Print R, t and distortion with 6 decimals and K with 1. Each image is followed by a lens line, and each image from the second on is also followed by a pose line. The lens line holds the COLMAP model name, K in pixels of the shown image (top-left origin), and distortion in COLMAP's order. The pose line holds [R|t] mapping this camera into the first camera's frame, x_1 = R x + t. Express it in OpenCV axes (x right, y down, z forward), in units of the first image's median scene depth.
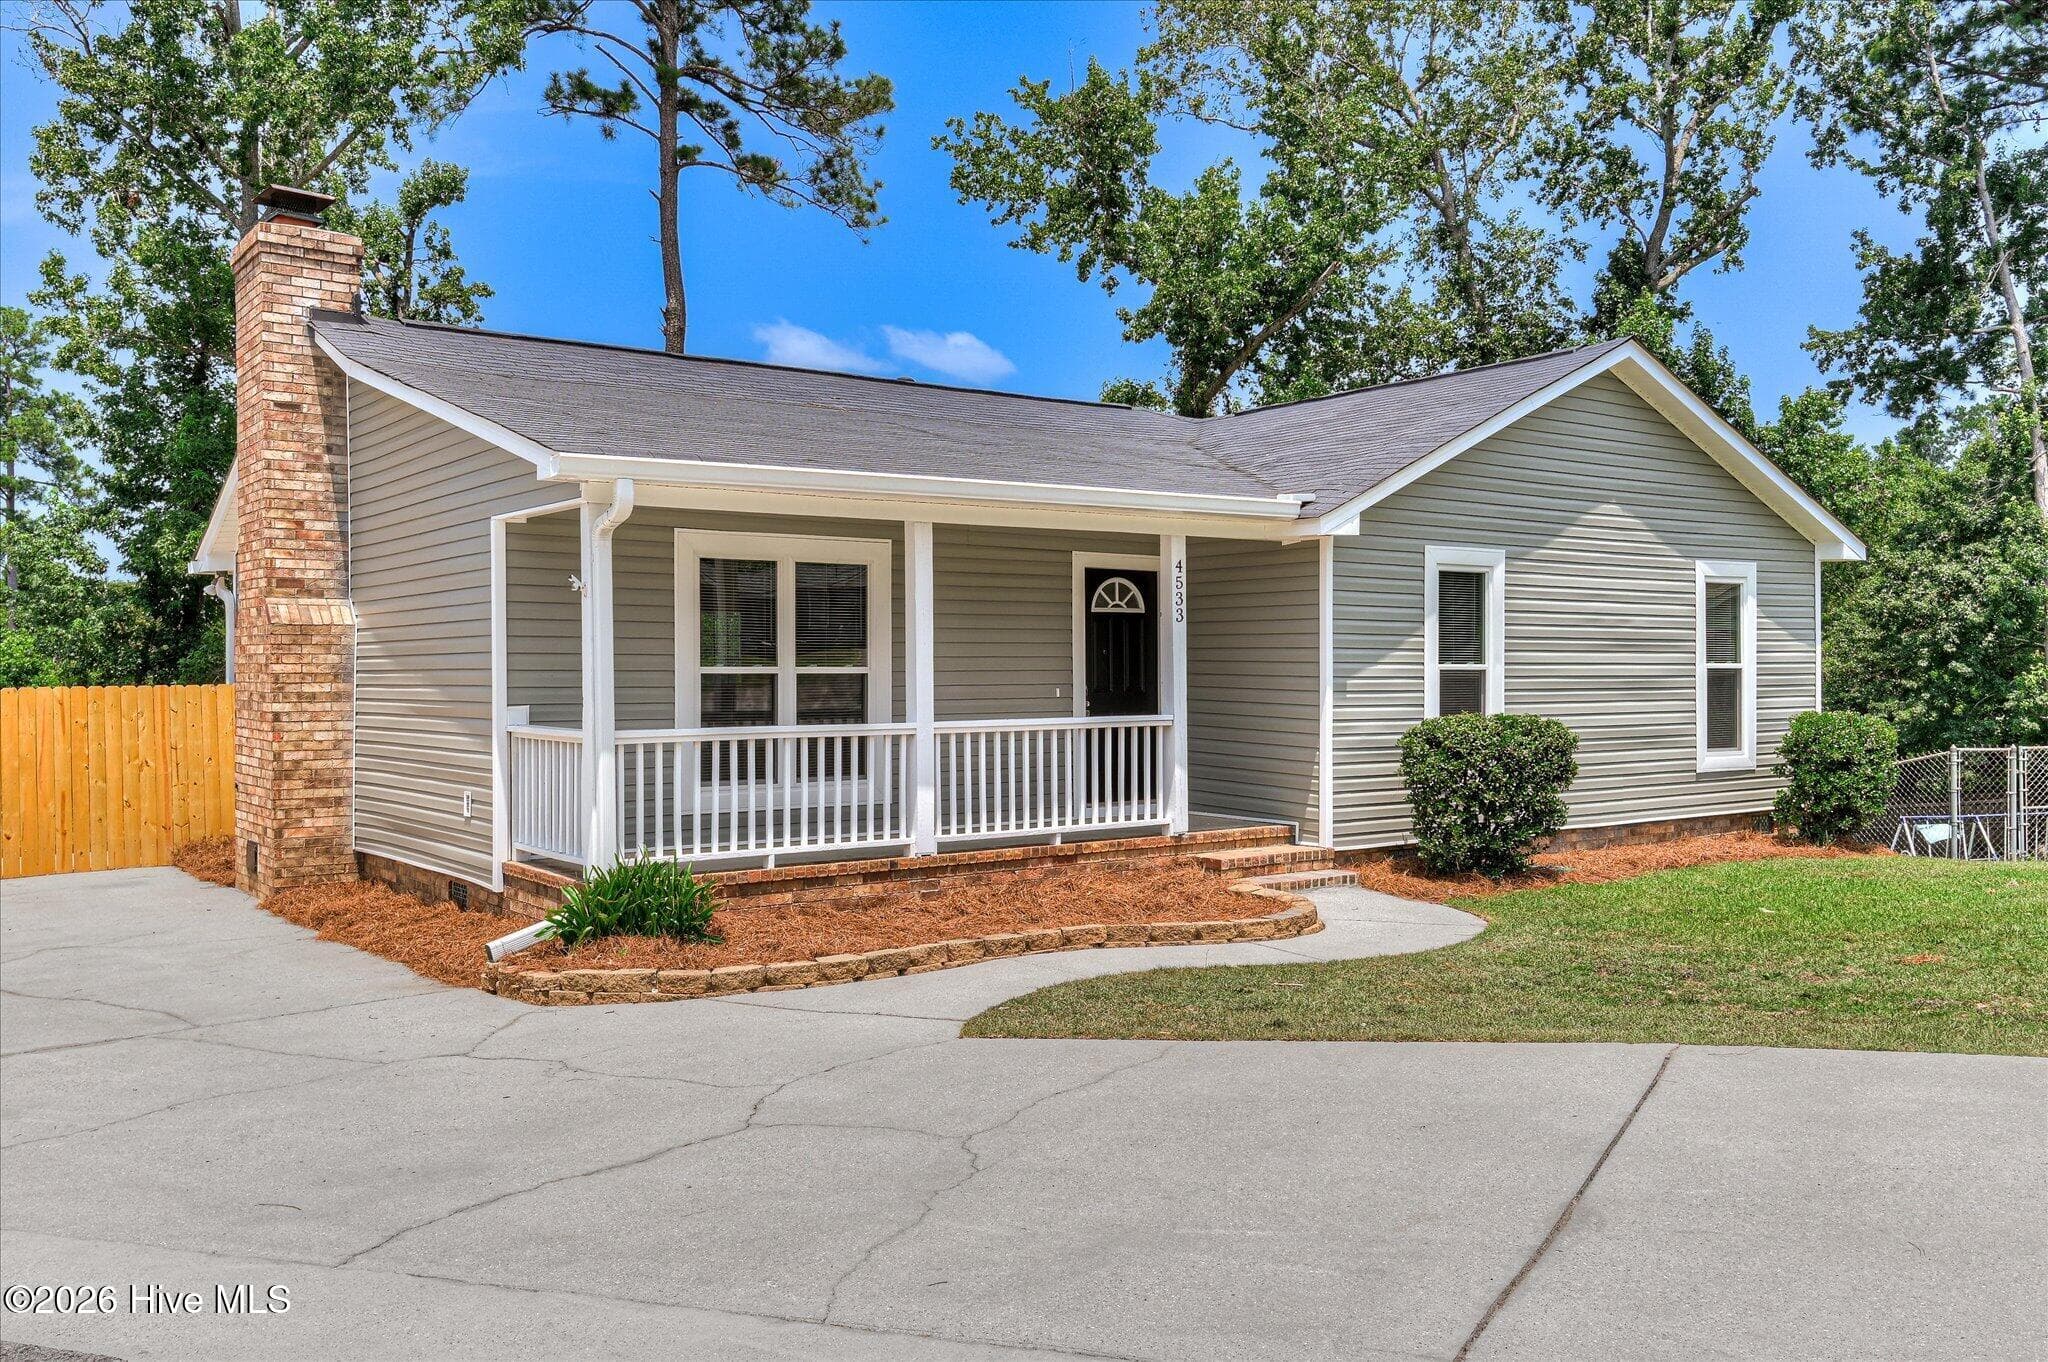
lens RADIAL K [[1742.0, 0, 1072.8], [0, 1742.0, 708.8], [0, 0, 1]] dist [0.037491, -0.000925]
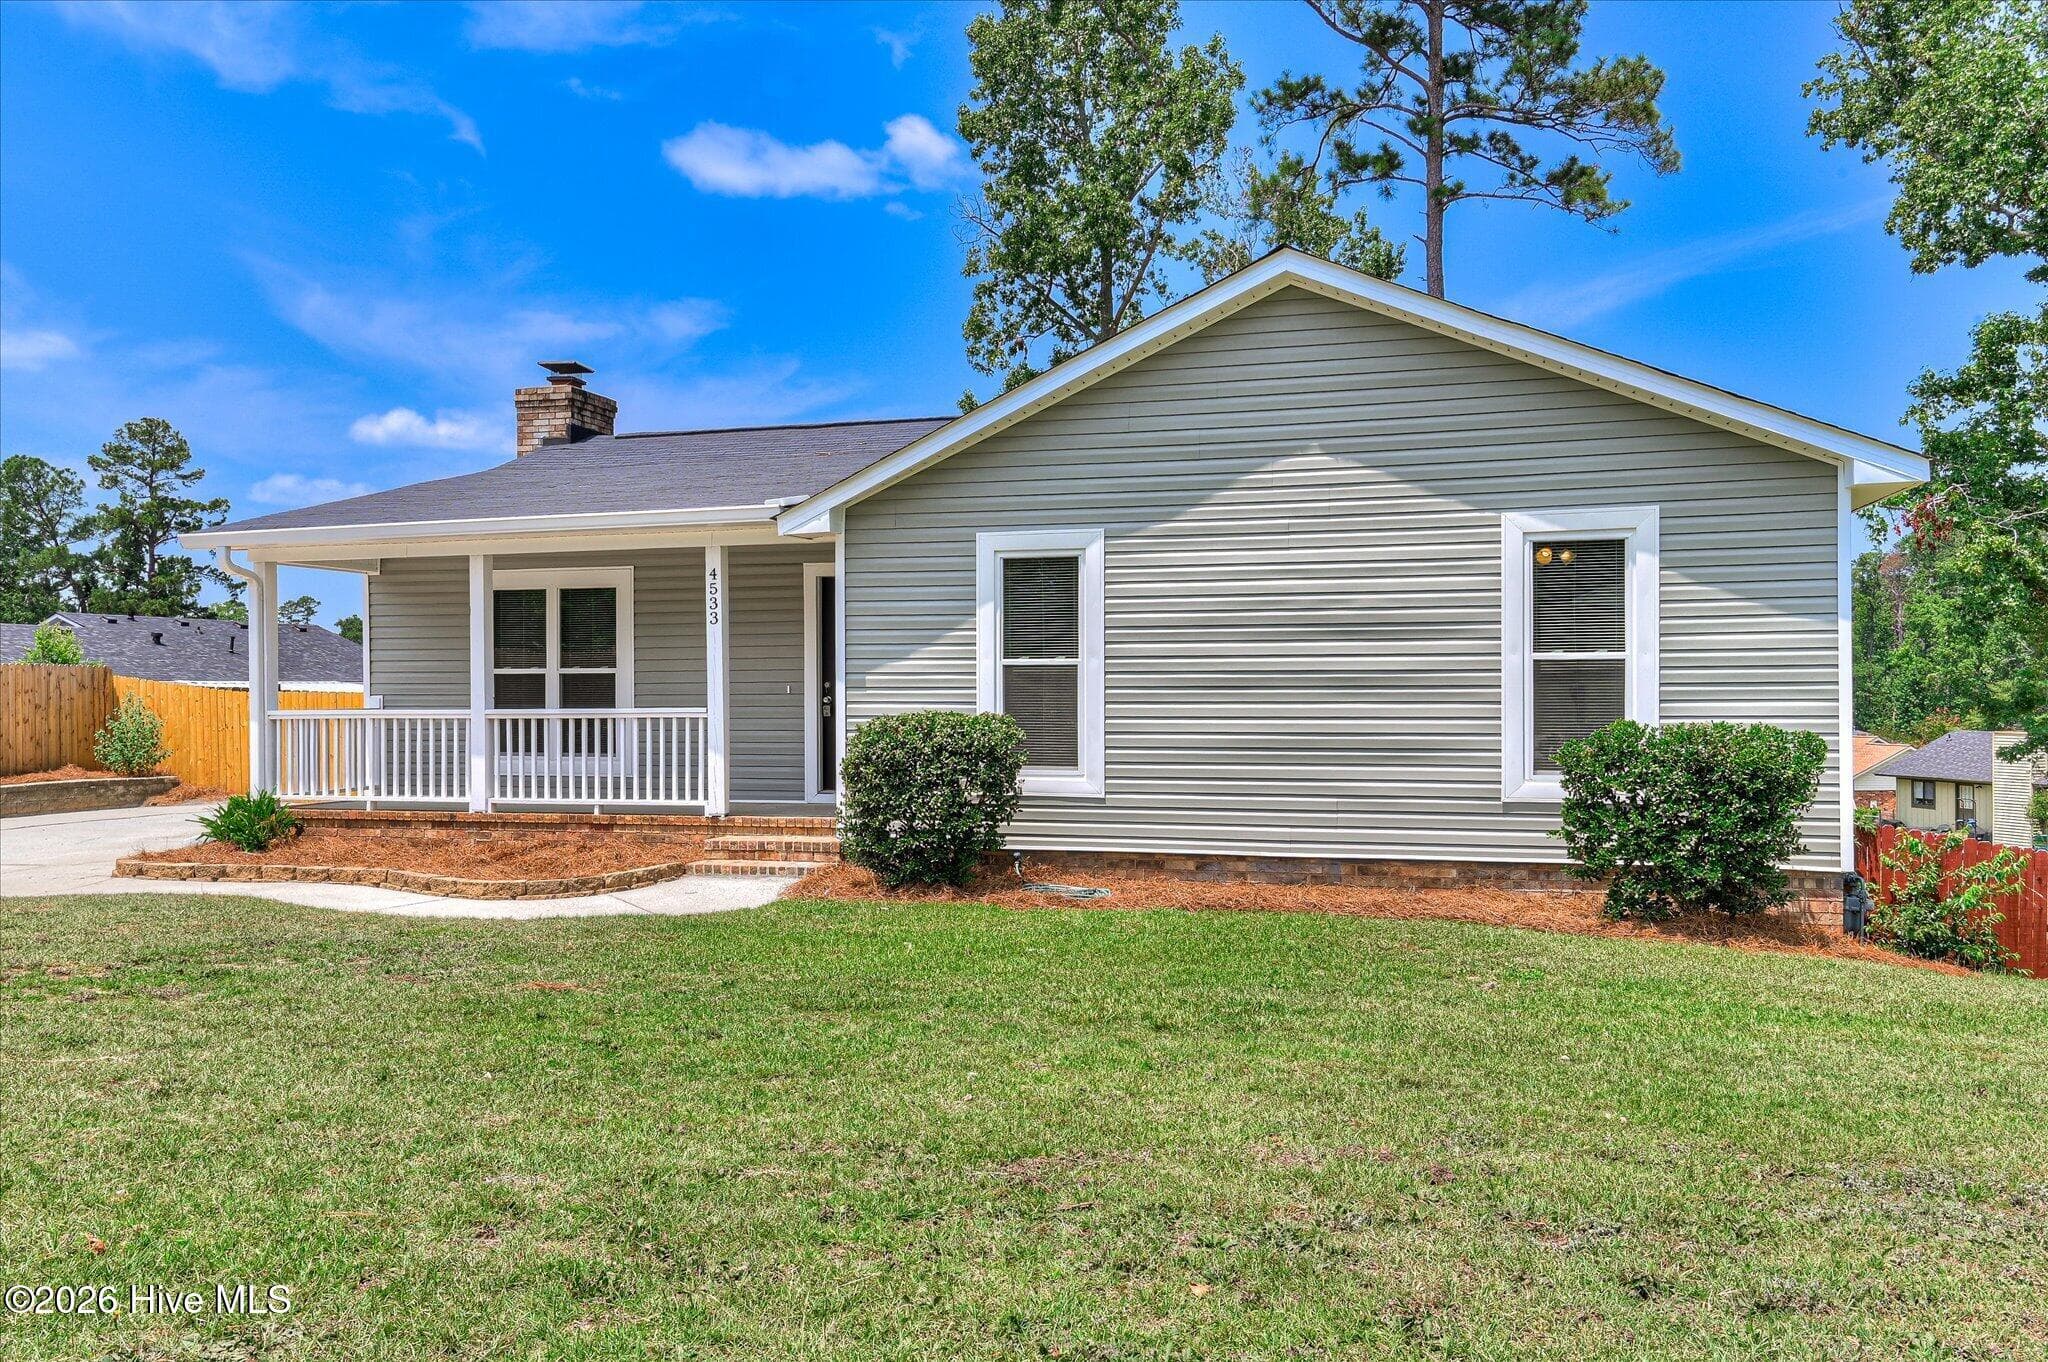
lens RADIAL K [[1554.4, 0, 1026.3], [0, 1554.4, 715.1], [0, 0, 1]] dist [0.029228, -0.003621]
pose [[0.588956, 0.013045, -0.808060, 0.958549], [-0.014860, 0.999875, 0.005311, -0.000299], [0.808029, 0.008880, 0.589076, 0.565481]]
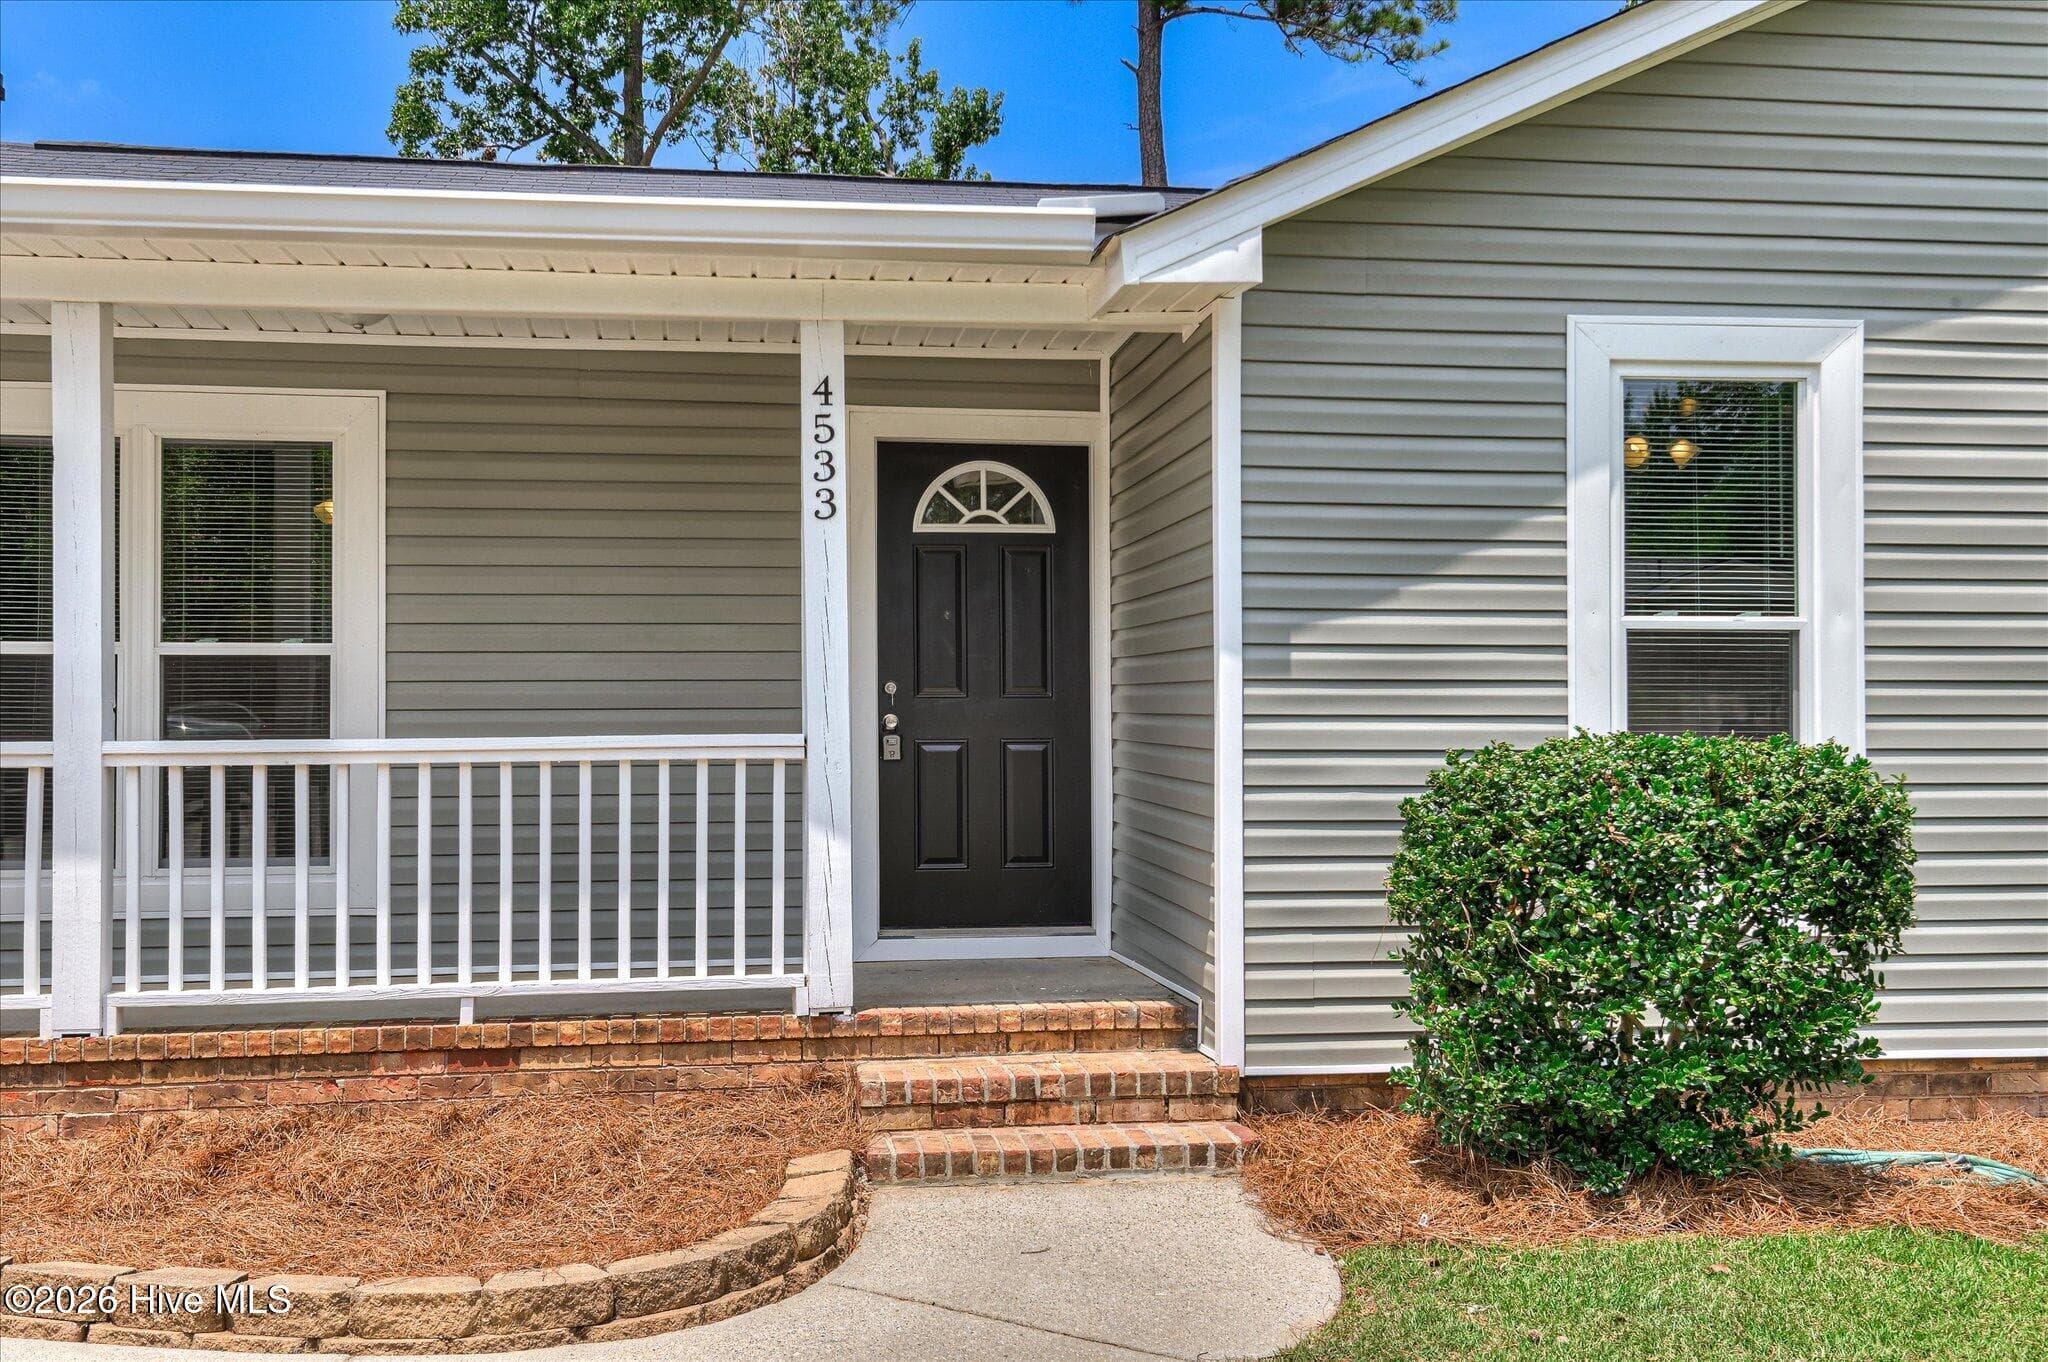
lens RADIAL K [[2030.4, 0, 1018.0], [0, 2030.4, 714.2], [0, 0, 1]] dist [0.052062, 0.000618]
pose [[0.868065, -0.007776, -0.496389, 0.345451], [-0.008533, 0.999496, -0.030579, 0.013114], [0.496377, 0.030780, 0.867561, 0.574969]]
